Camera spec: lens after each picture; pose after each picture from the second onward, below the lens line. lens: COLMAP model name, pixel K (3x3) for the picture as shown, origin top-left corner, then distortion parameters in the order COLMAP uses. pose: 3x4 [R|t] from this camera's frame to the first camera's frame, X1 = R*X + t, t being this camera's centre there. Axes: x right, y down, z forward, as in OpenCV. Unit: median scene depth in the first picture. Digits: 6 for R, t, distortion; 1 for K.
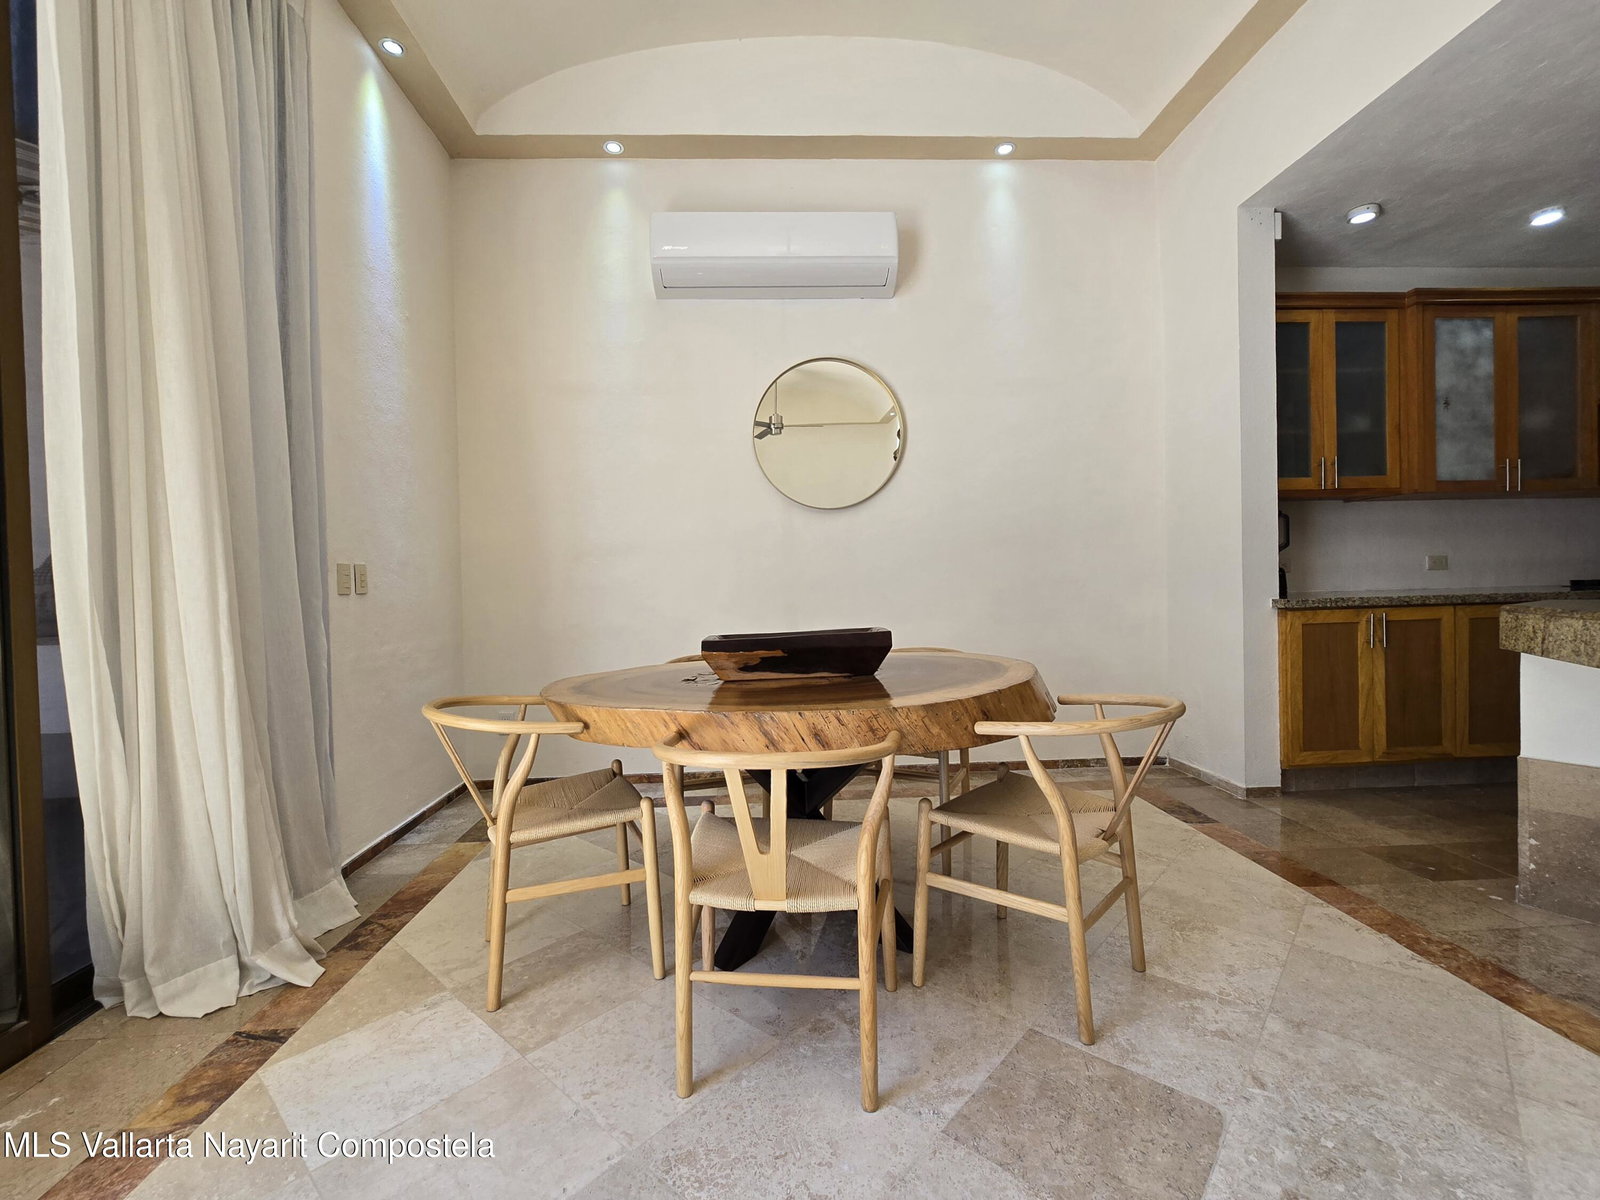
lens RADIAL K [[701.3, 0, 794.2], [0, 701.3, 590.2], [0, 0, 1]] dist [-0.001810, -0.000024]
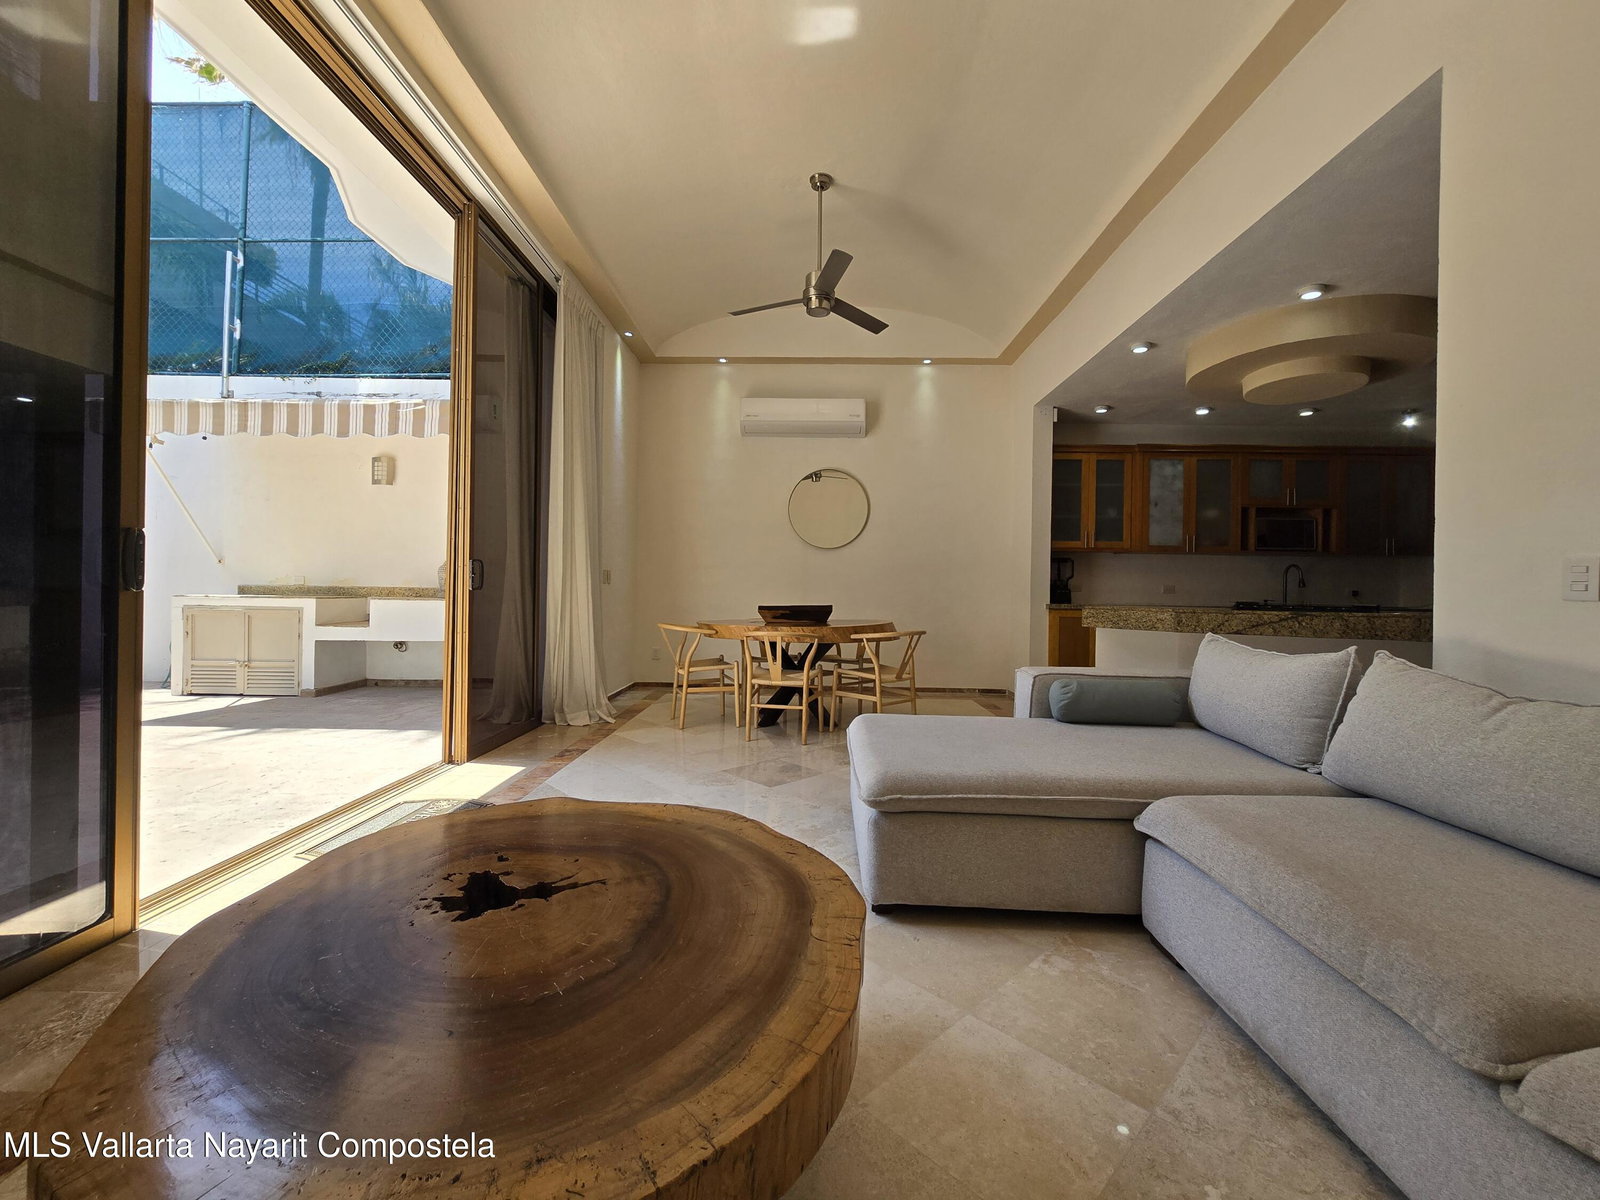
lens RADIAL K [[664.6, 0, 779.8], [0, 664.6, 589.0], [0, 0, 1]] dist [-0.001642, -0.000194]
pose [[0.994574, 0.038828, -0.096509, 0.110317], [-0.040160, 0.999122, -0.011897, 0.021955], [0.095963, 0.015708, 0.995261, -0.872915]]
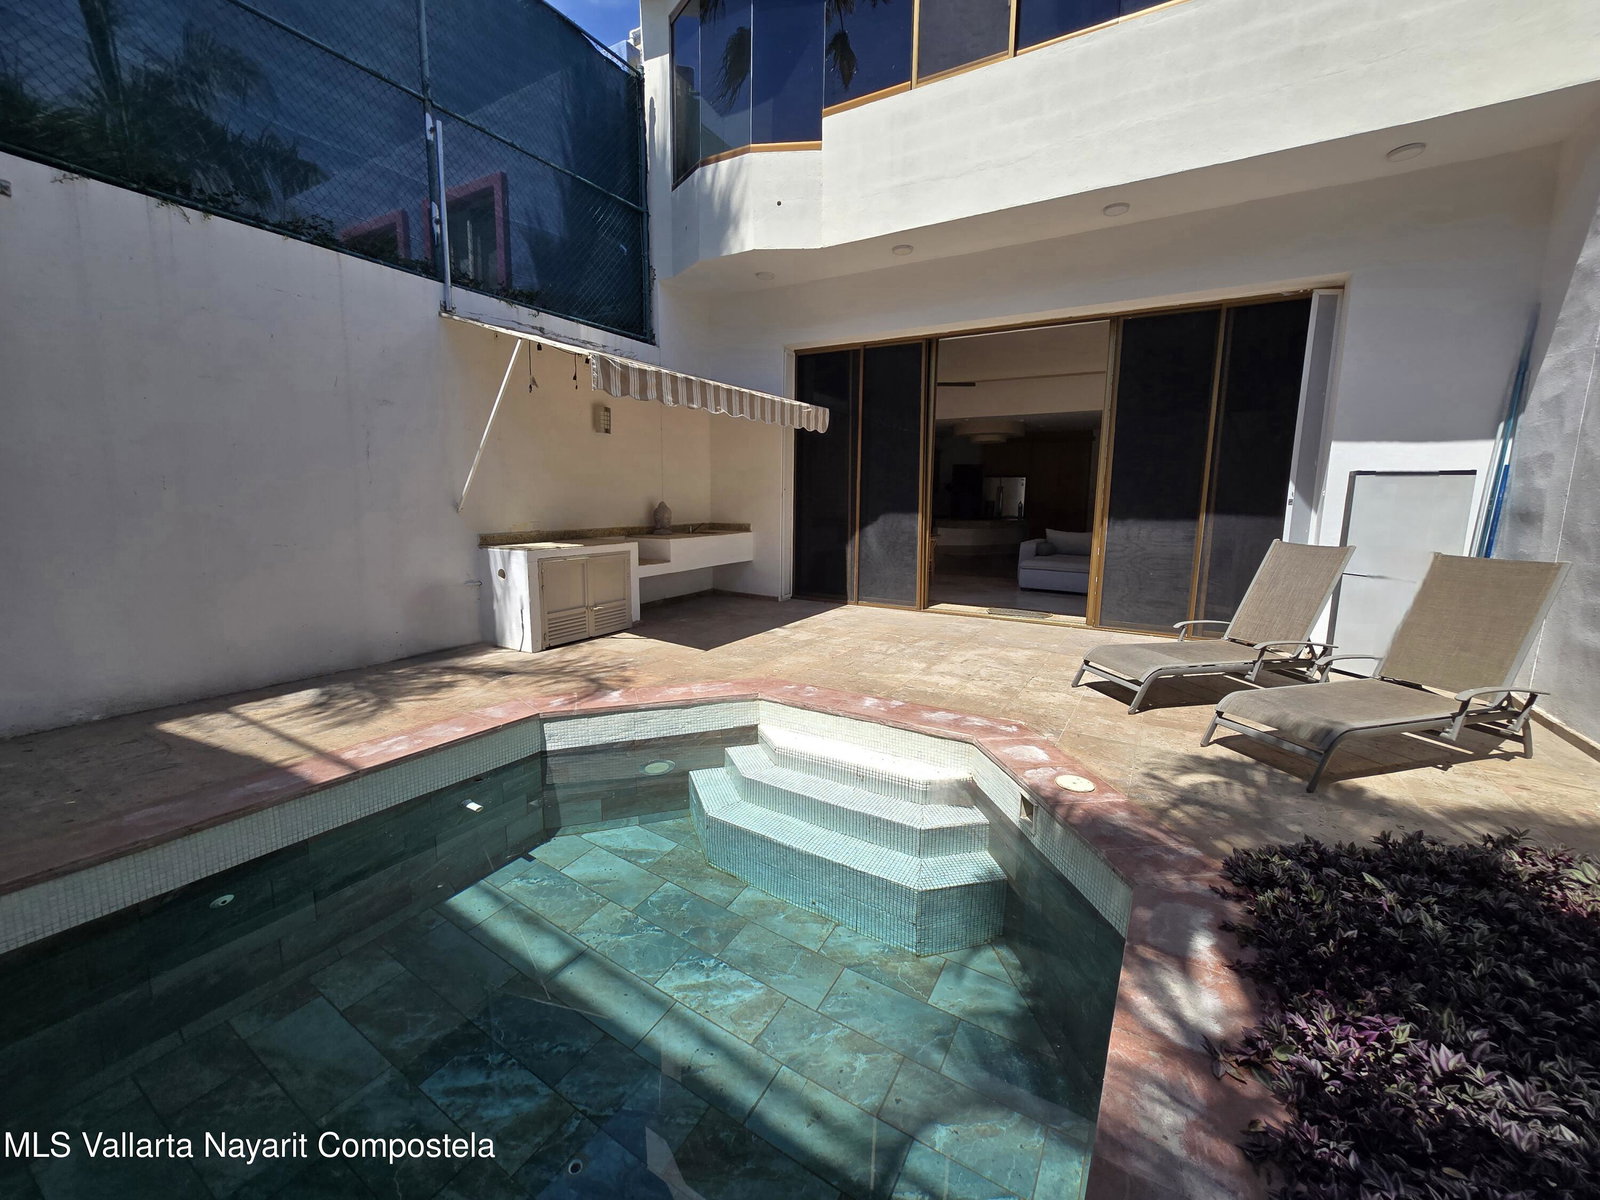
lens RADIAL K [[653.0, 0, 800.0], [0, 653.0, 600.0], [0, 0, 1]] dist [-0.007059, -0.000152]
pose [[0.552351, -0.109886, 0.826338, -2.786920], [-0.007404, 0.990588, 0.136677, -0.037646], [-0.833579, -0.081612, 0.546338, -0.726584]]
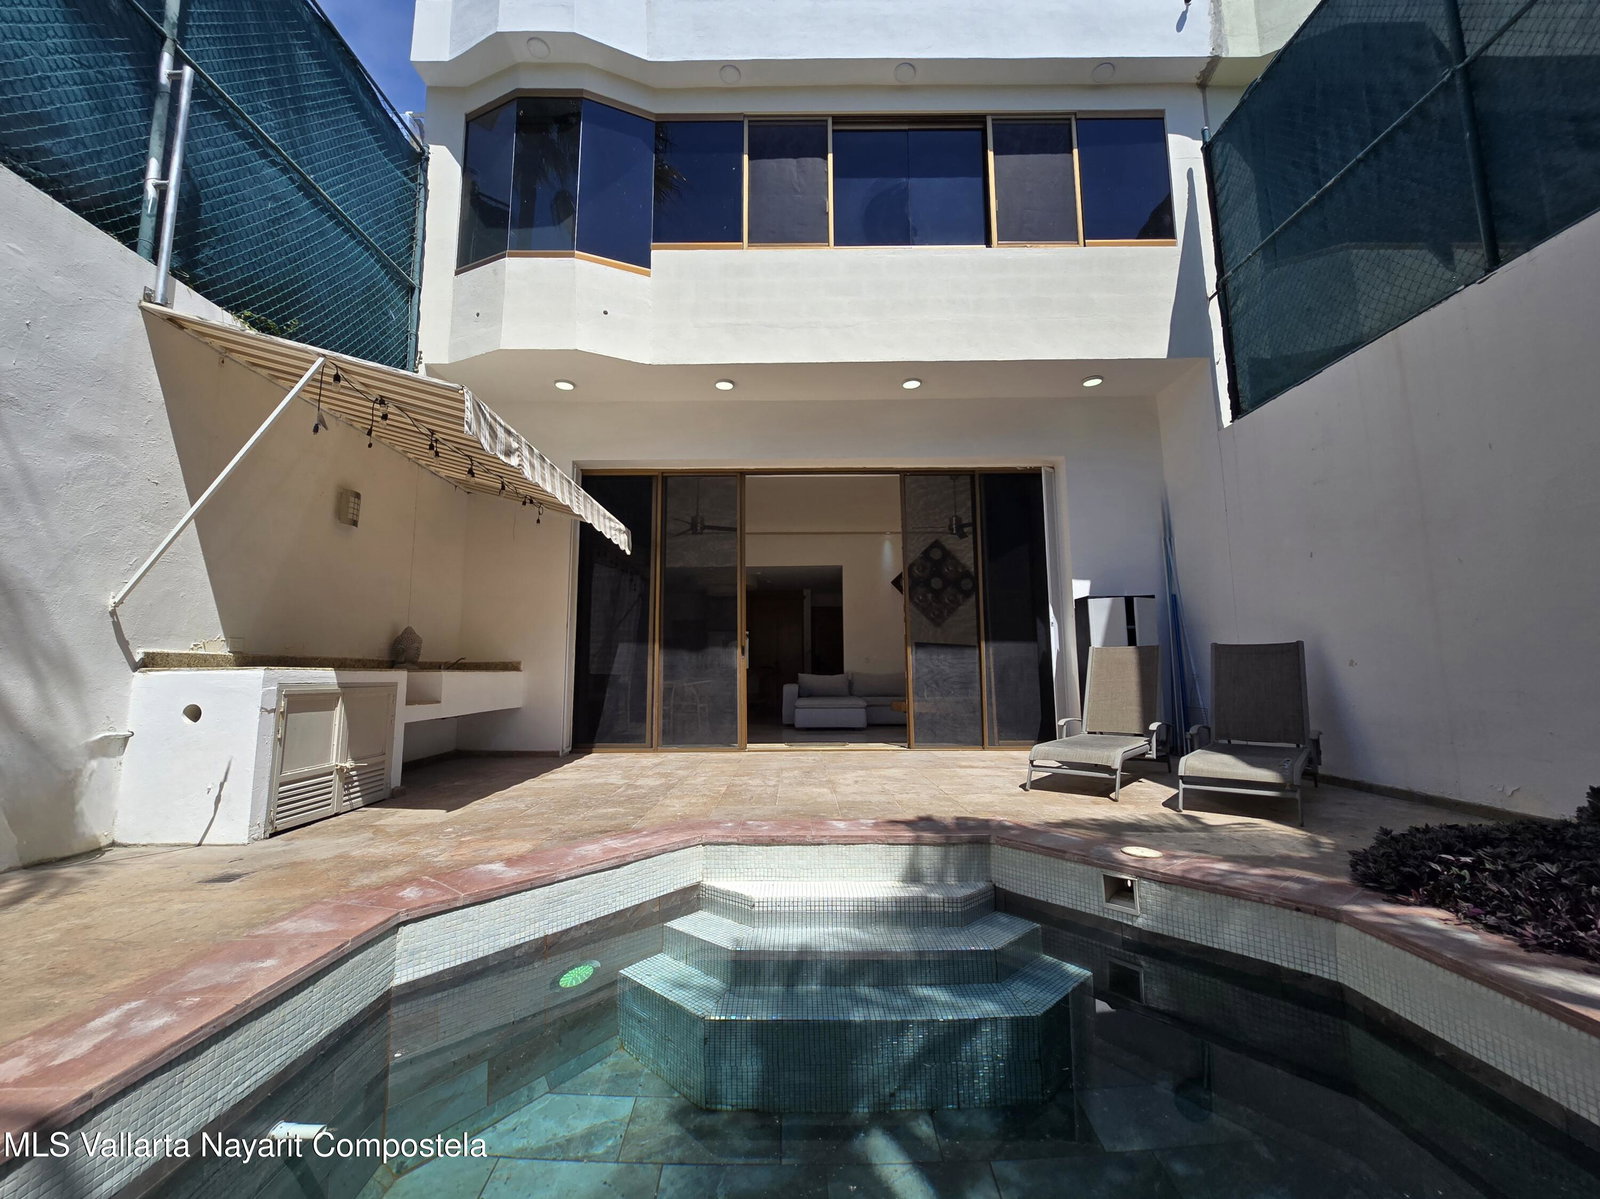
lens RADIAL K [[666.9, 0, 799.7], [0, 666.9, 588.5], [0, 0, 1]] dist [-0.000229, -0.000042]
pose [[0.042860, 0.147557, 0.988124, -2.811051], [0.022572, 0.988638, -0.148613, 0.127076], [-0.998826, 0.028673, 0.039042, -0.093284]]
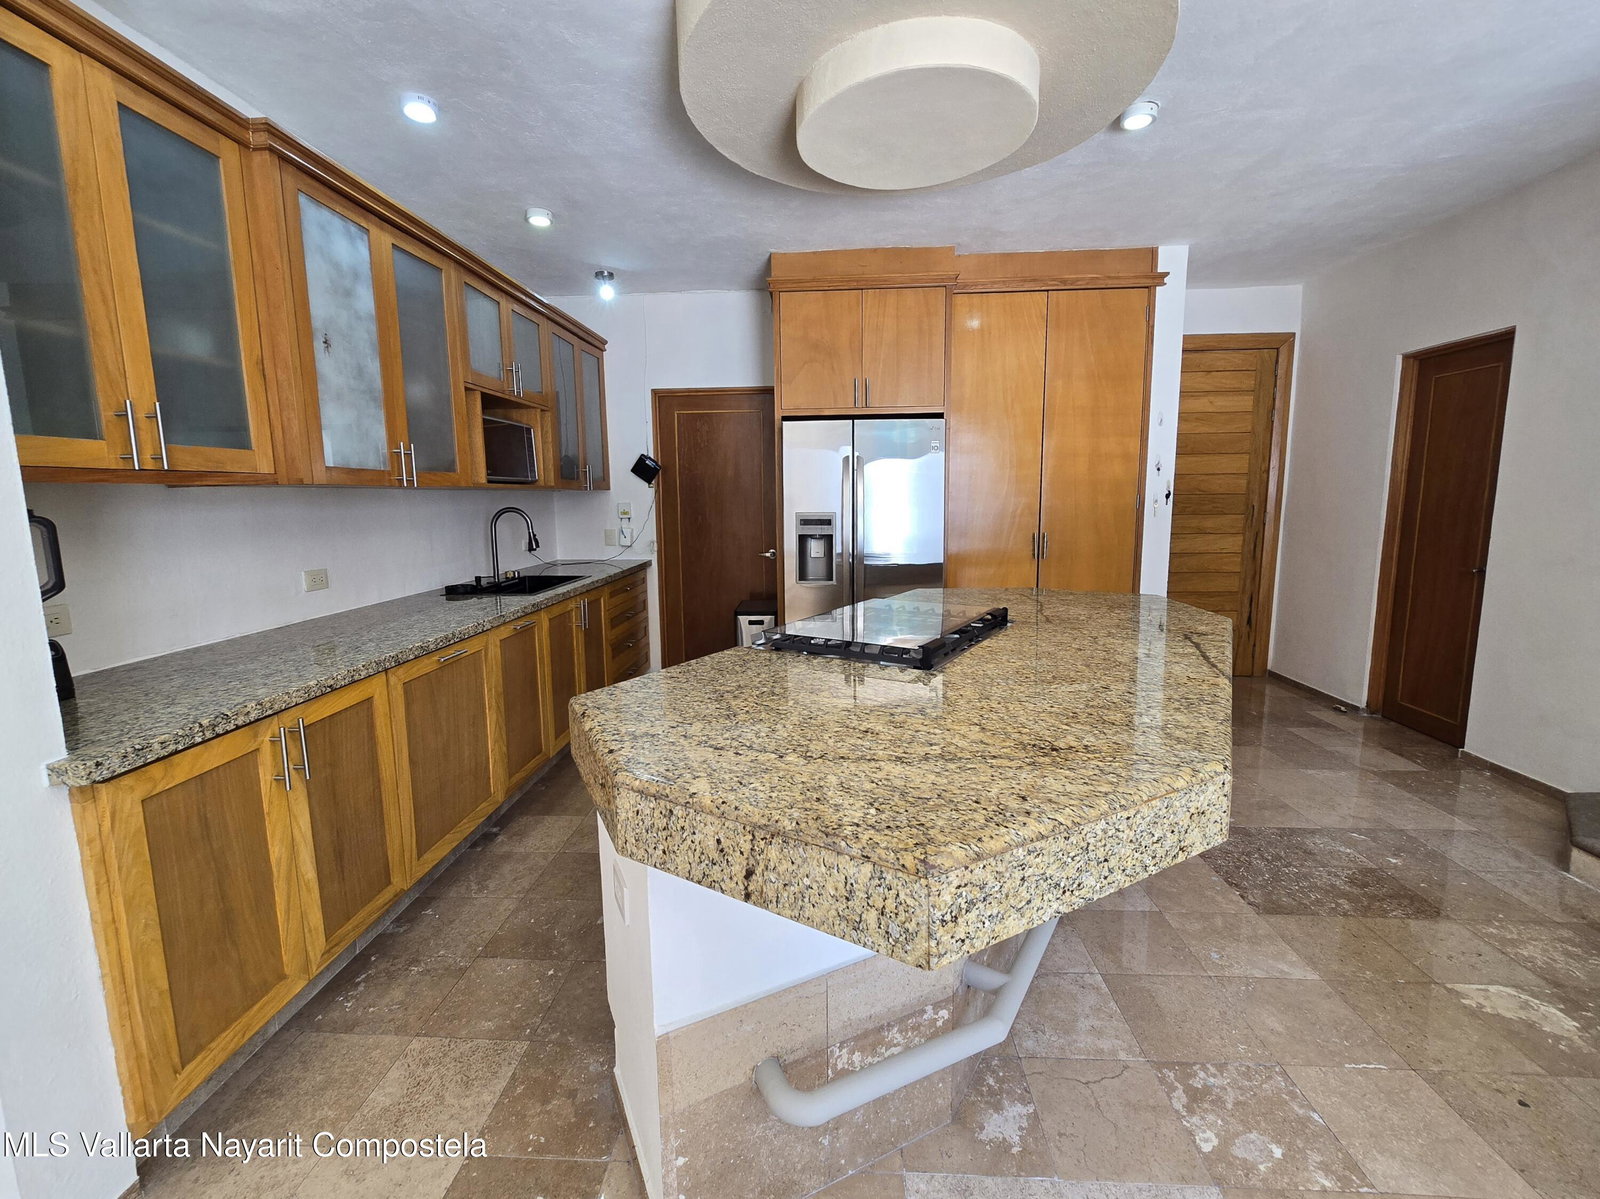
lens RADIAL K [[679.2, 0, 788.4], [0, 679.2, 587.6], [0, 0, 1]] dist [-0.002696, -0.000084]
pose [[0.112436, -0.115134, 0.986966, 0.352743], [0.026073, 0.993264, 0.112898, -0.106739], [-0.993317, 0.013040, 0.114680, 0.522672]]
